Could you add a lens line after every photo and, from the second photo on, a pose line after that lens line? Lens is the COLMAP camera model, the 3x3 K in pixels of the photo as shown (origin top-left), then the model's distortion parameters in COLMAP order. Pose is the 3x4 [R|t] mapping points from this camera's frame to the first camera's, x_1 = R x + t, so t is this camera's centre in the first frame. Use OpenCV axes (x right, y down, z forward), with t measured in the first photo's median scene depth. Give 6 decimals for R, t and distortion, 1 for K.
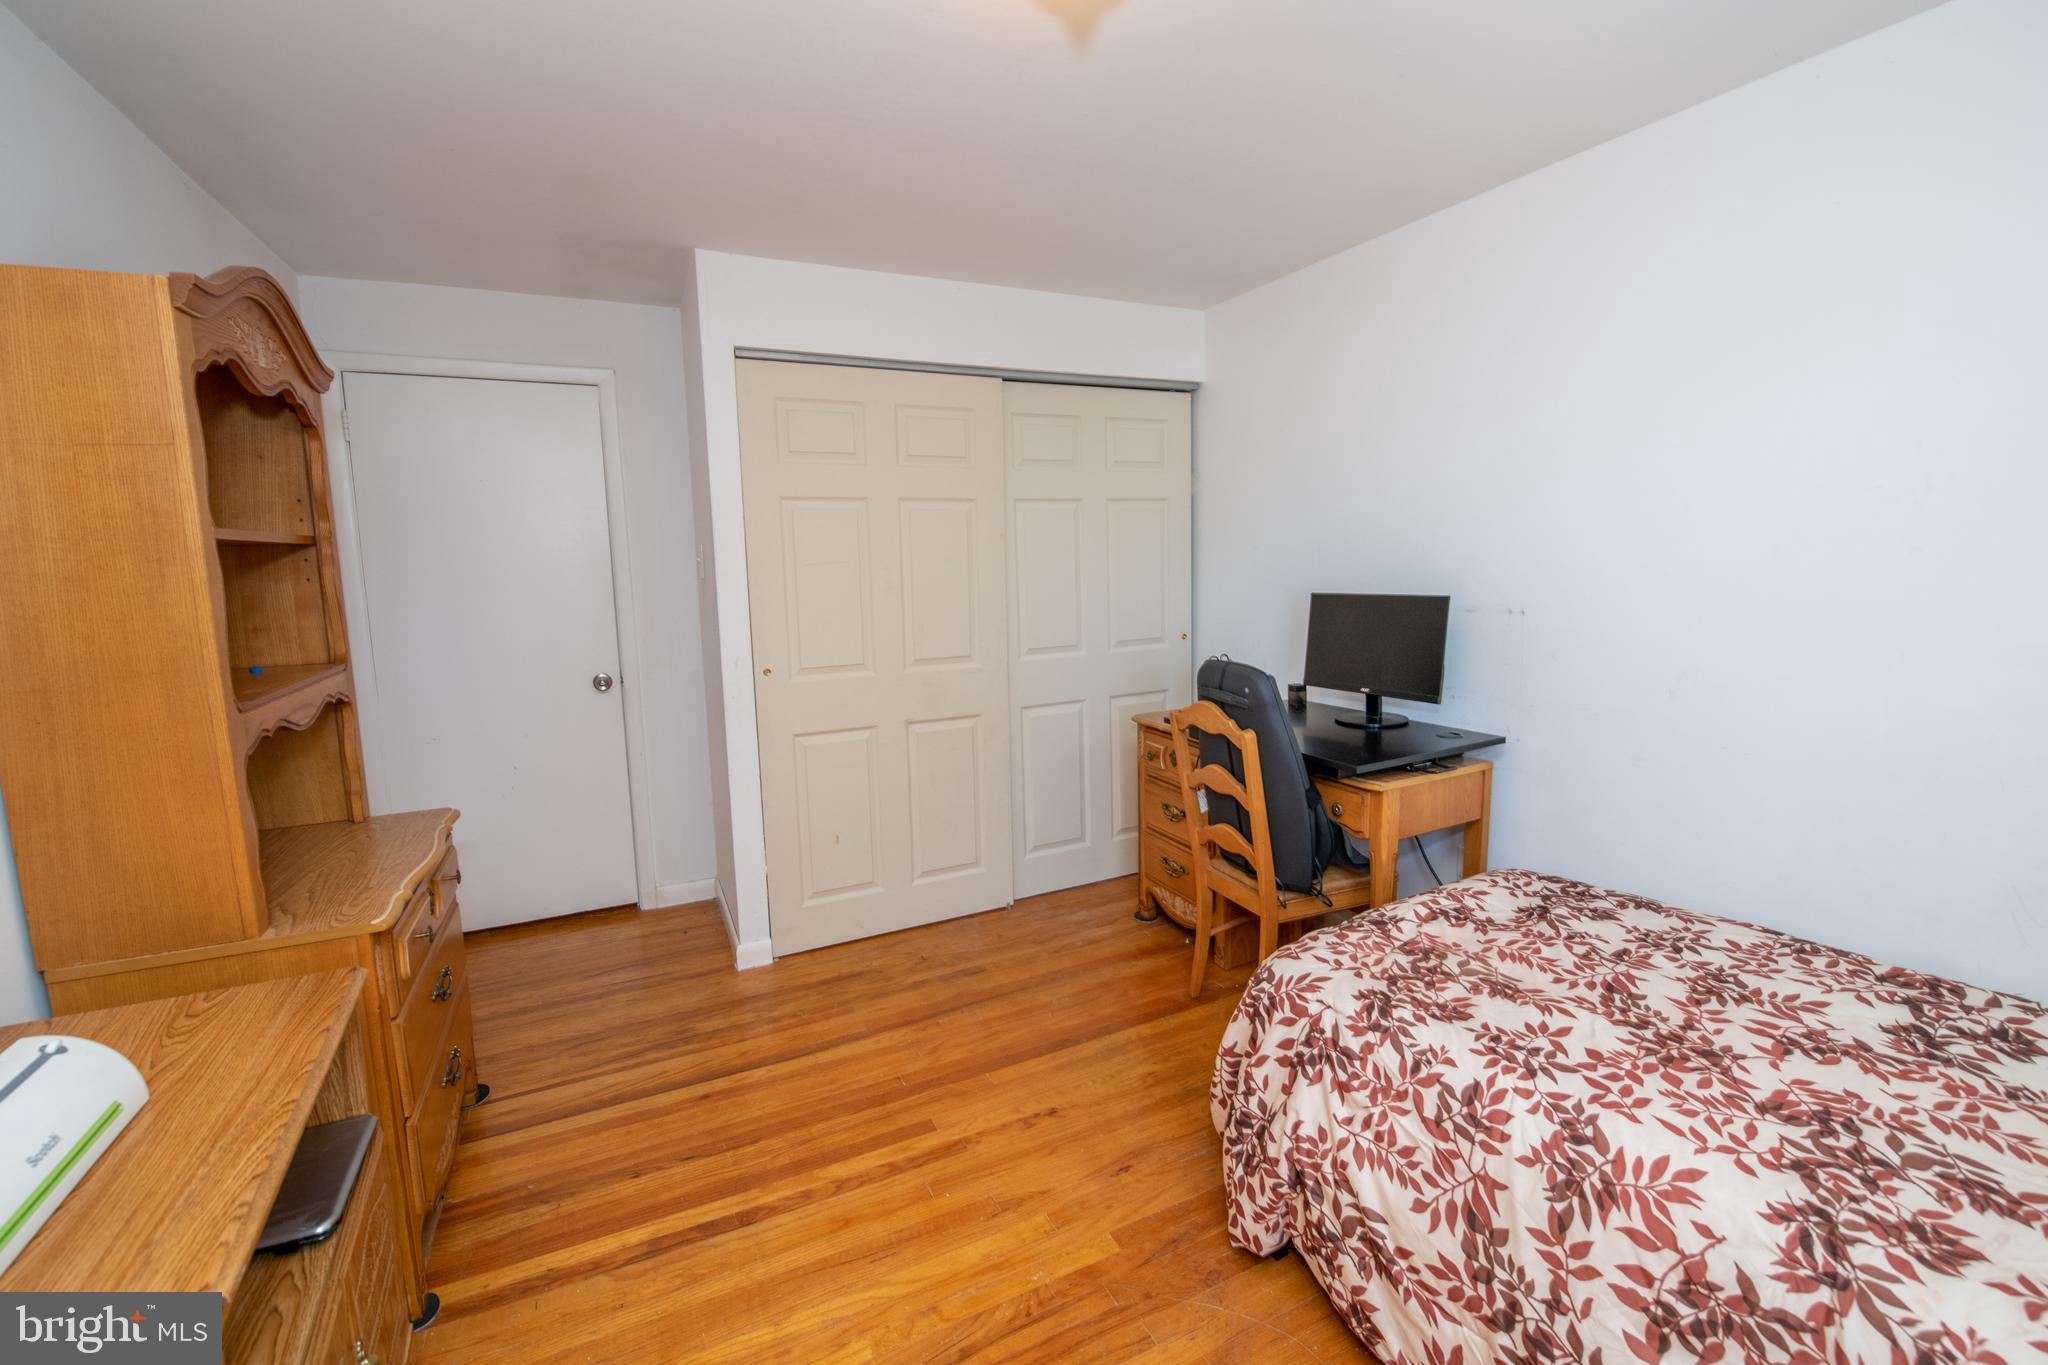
lens RADIAL K [[859.1, 0, 1015.0], [0, 859.1, 677.9], [0, 0, 1]] dist [-0.019341, -0.000355]
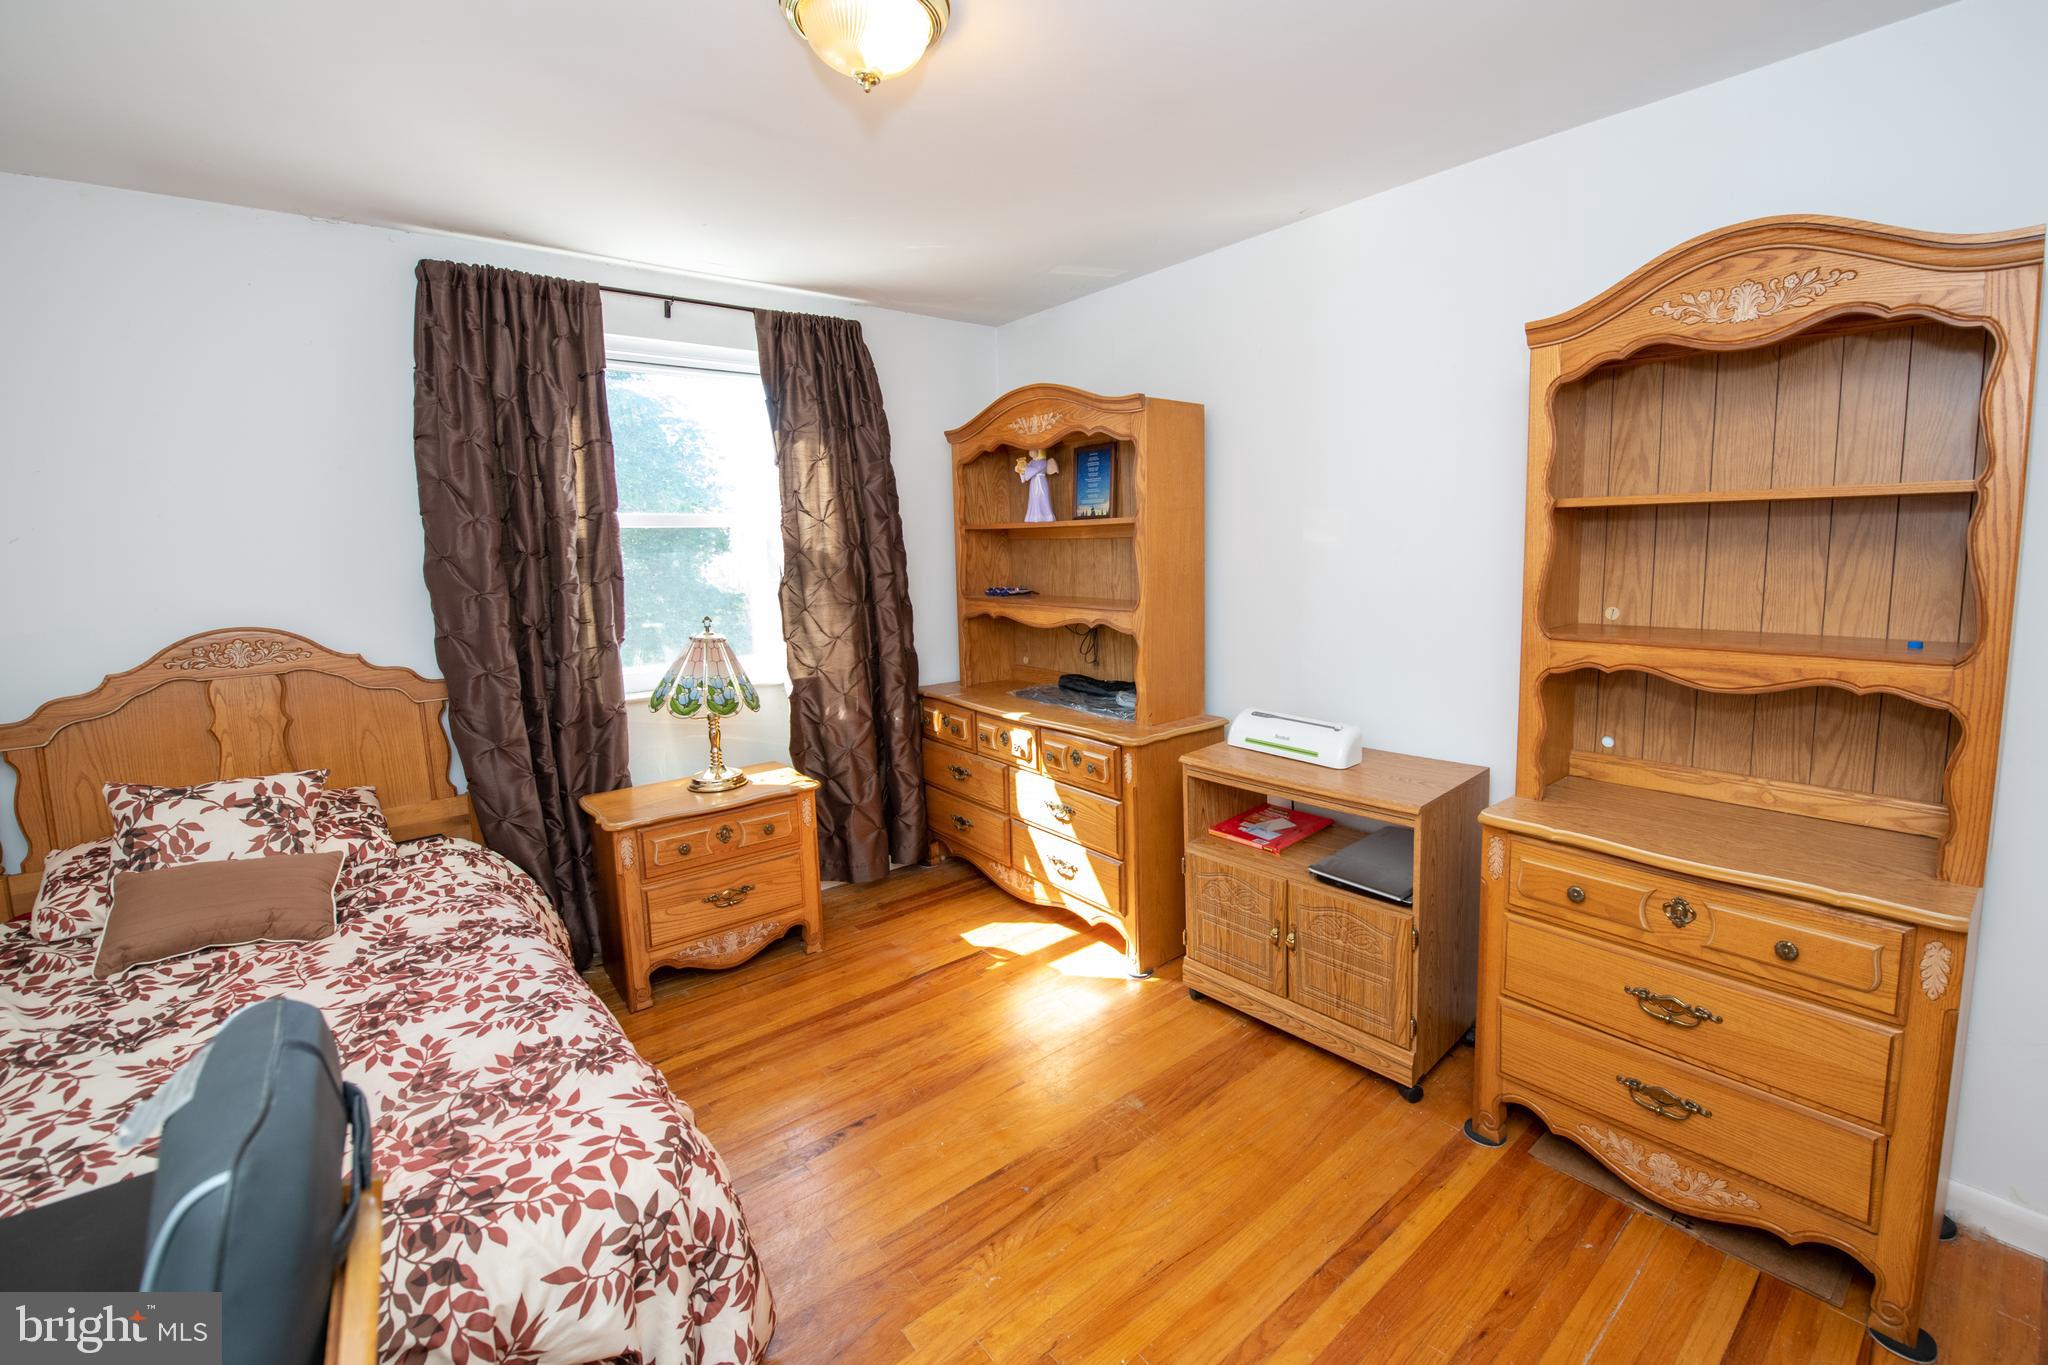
lens RADIAL K [[859.1, 0, 1103.9], [0, 859.1, 639.6], [0, 0, 1]] dist [-0.023145, -0.000235]
pose [[-0.954379, 0.076345, -0.288672, 0.134946], [0.000398, 0.967086, 0.254450, -0.282680], [0.298597, 0.242727, -0.922997, 1.887257]]
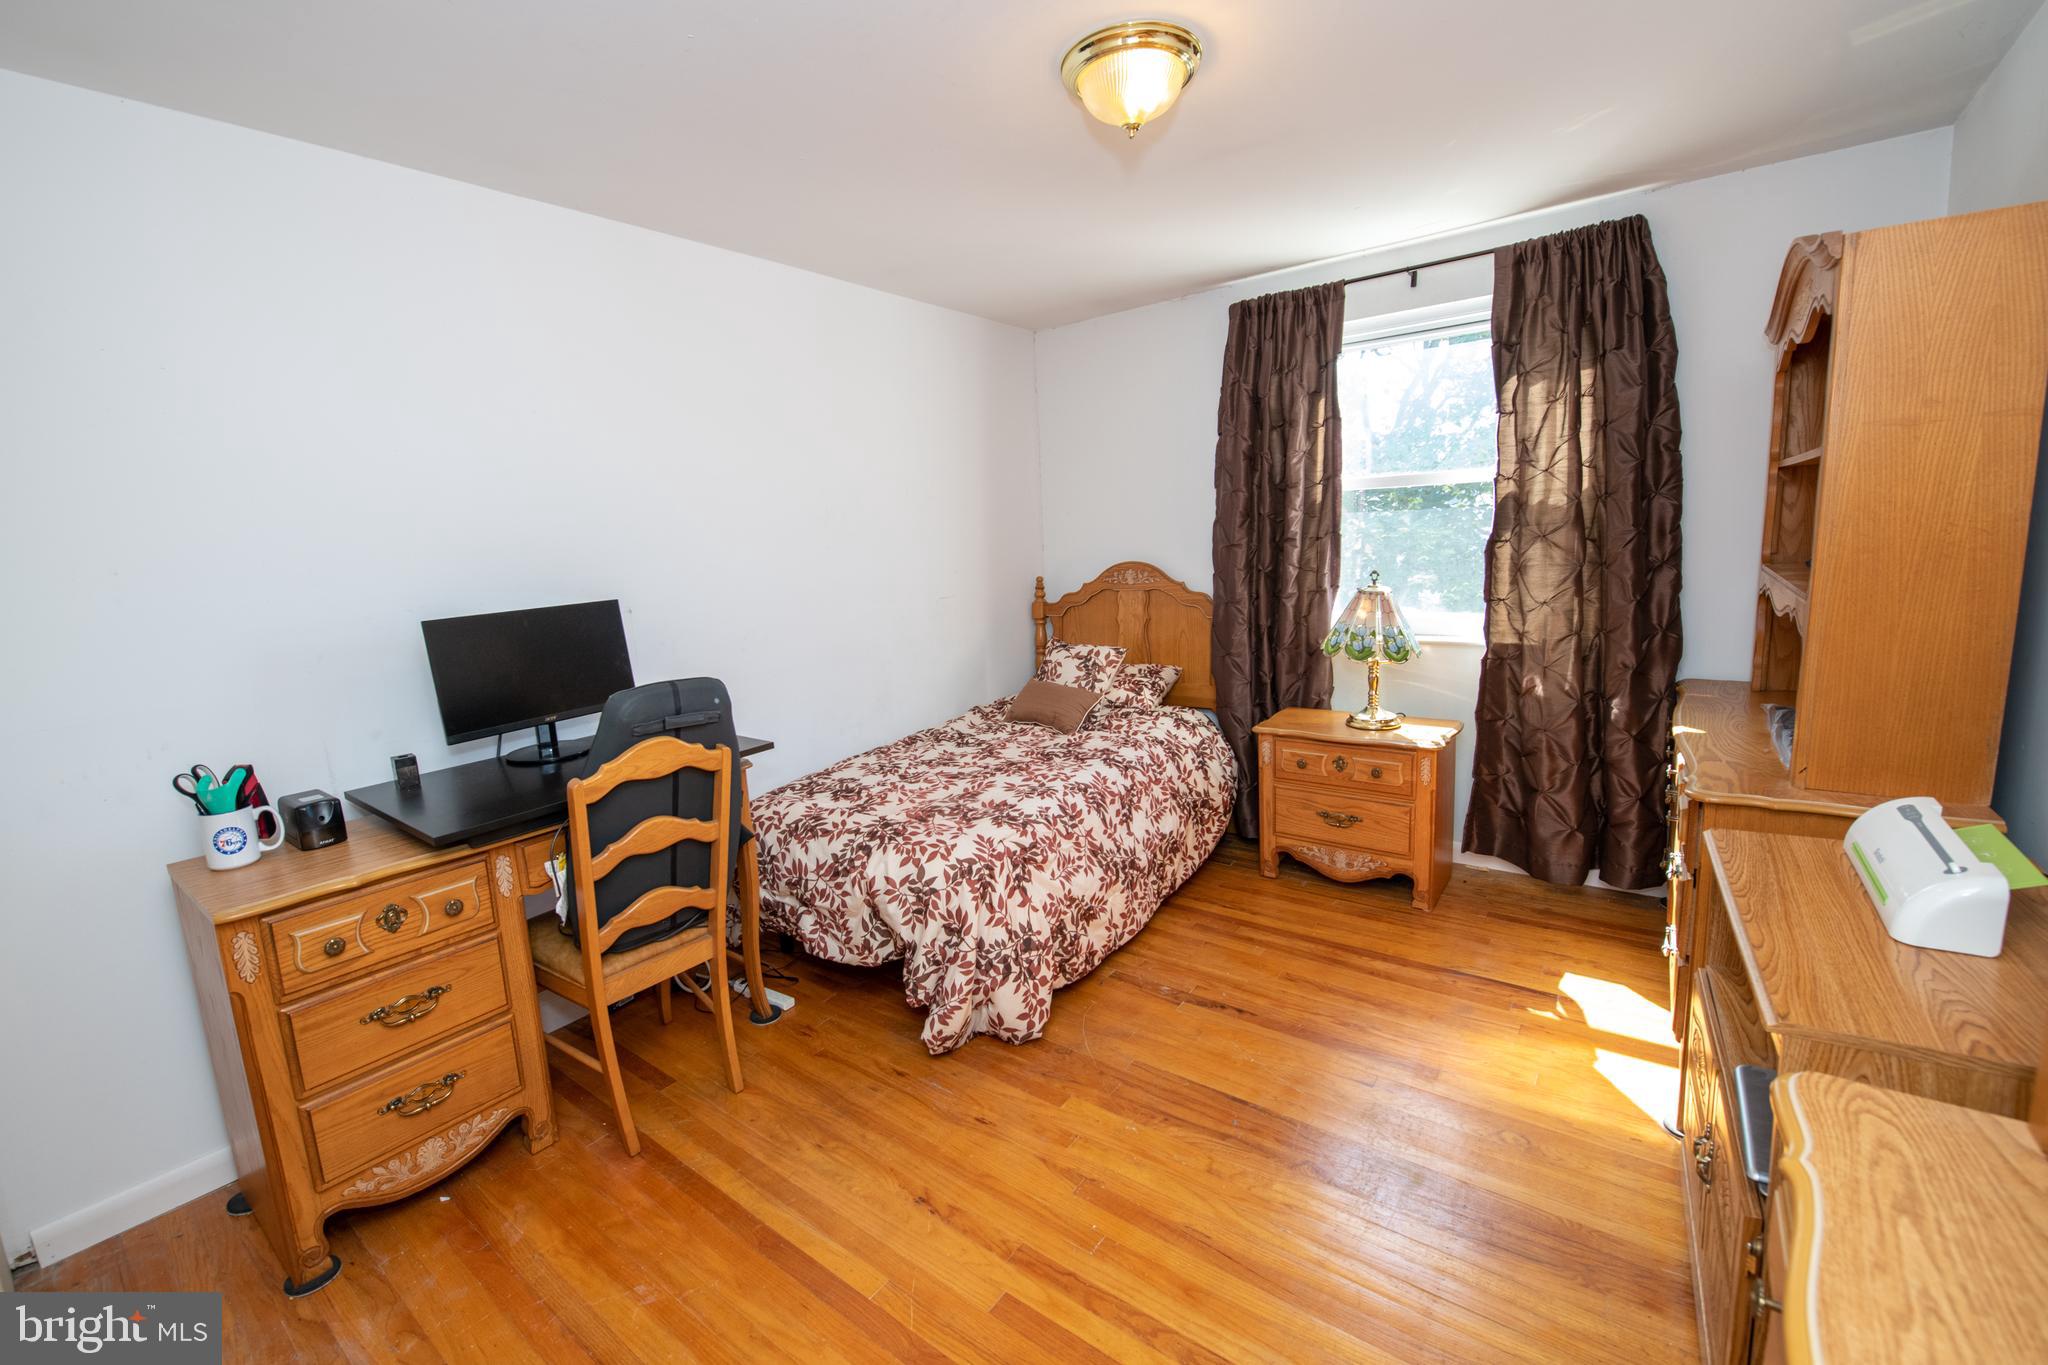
lens RADIAL K [[859.1, 0, 1015.0], [0, 859.1, 677.9], [0, 0, 1]] dist [-0.019341, -0.000355]
pose [[-0.469002, -0.099285, 0.877599, -0.950875], [0.184201, 0.960814, 0.207139, -0.197058], [-0.863775, 0.258803, -0.432336, 1.601689]]
